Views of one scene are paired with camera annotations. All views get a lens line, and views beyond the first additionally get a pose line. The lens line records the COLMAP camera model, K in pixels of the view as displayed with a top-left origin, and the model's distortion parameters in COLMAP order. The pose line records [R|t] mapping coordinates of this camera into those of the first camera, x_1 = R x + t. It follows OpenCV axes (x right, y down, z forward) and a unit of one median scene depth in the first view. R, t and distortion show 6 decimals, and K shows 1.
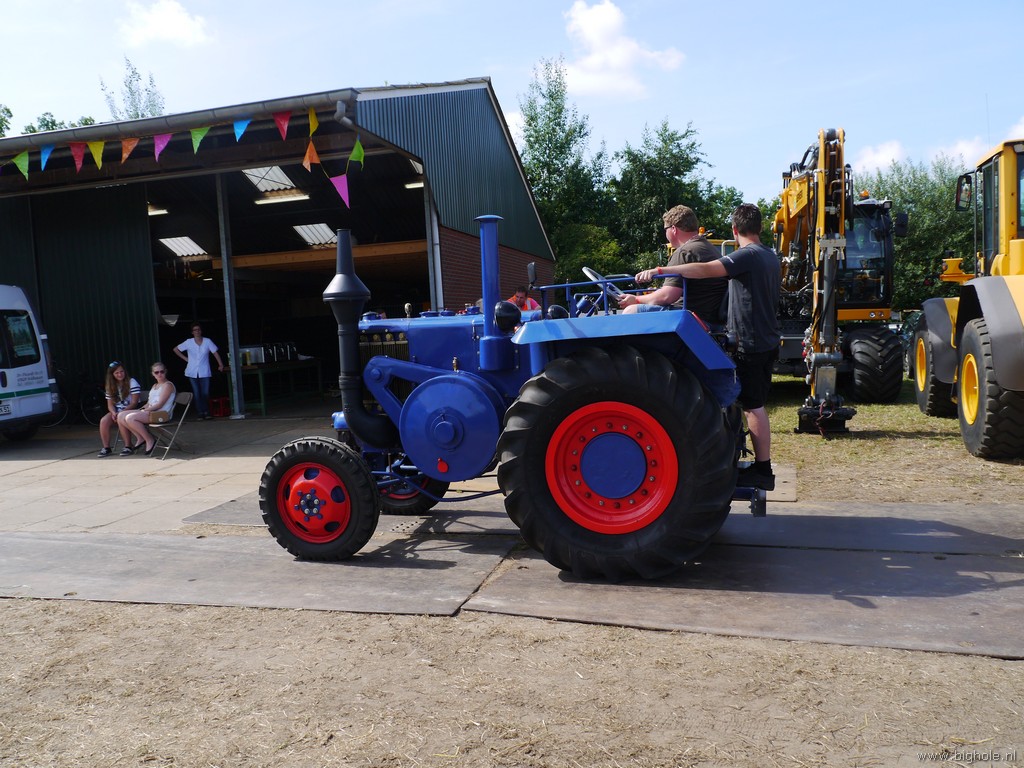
lens RADIAL K [[839.1, 0, 509.7], [0, 839.1, 383.8], [0, 0, 1]] dist [-0.043714, -0.010967]
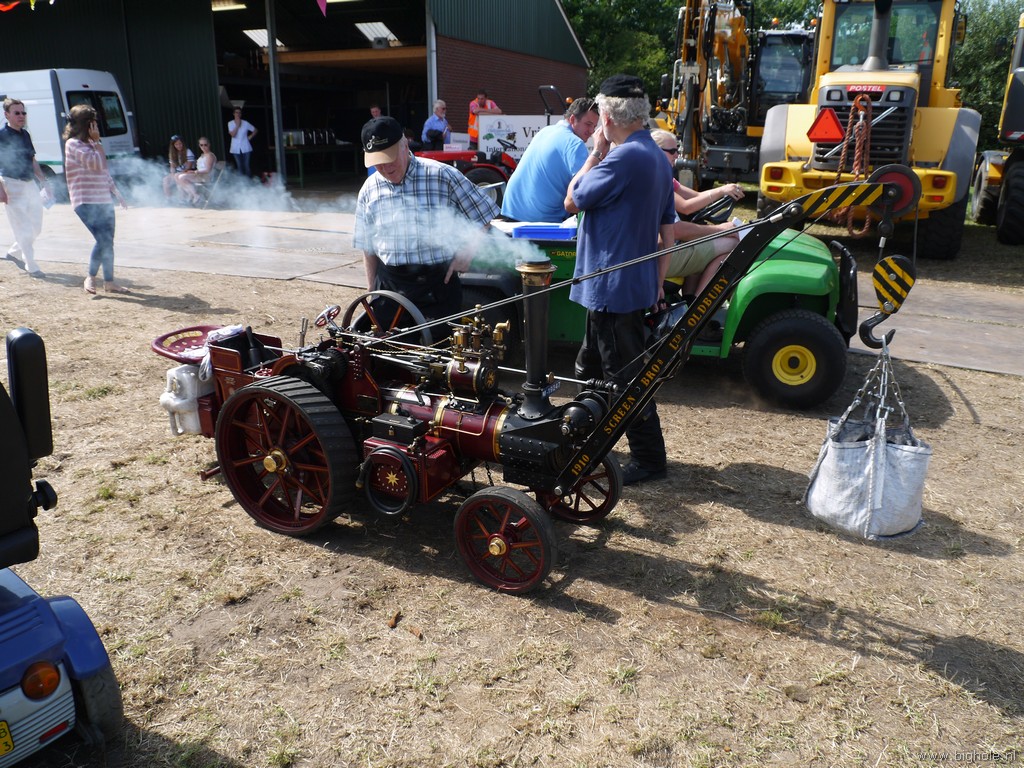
lens RADIAL K [[839.1, 0, 513.4], [0, 839.1, 383.6], [0, 0, 1]] dist [-0.043714, -0.010967]
pose [[0.987376, 0.097979, -0.124457, 0.222433], [-0.067200, 0.970630, 0.231000, 0.013402], [0.143435, -0.219720, 0.964961, -0.244576]]
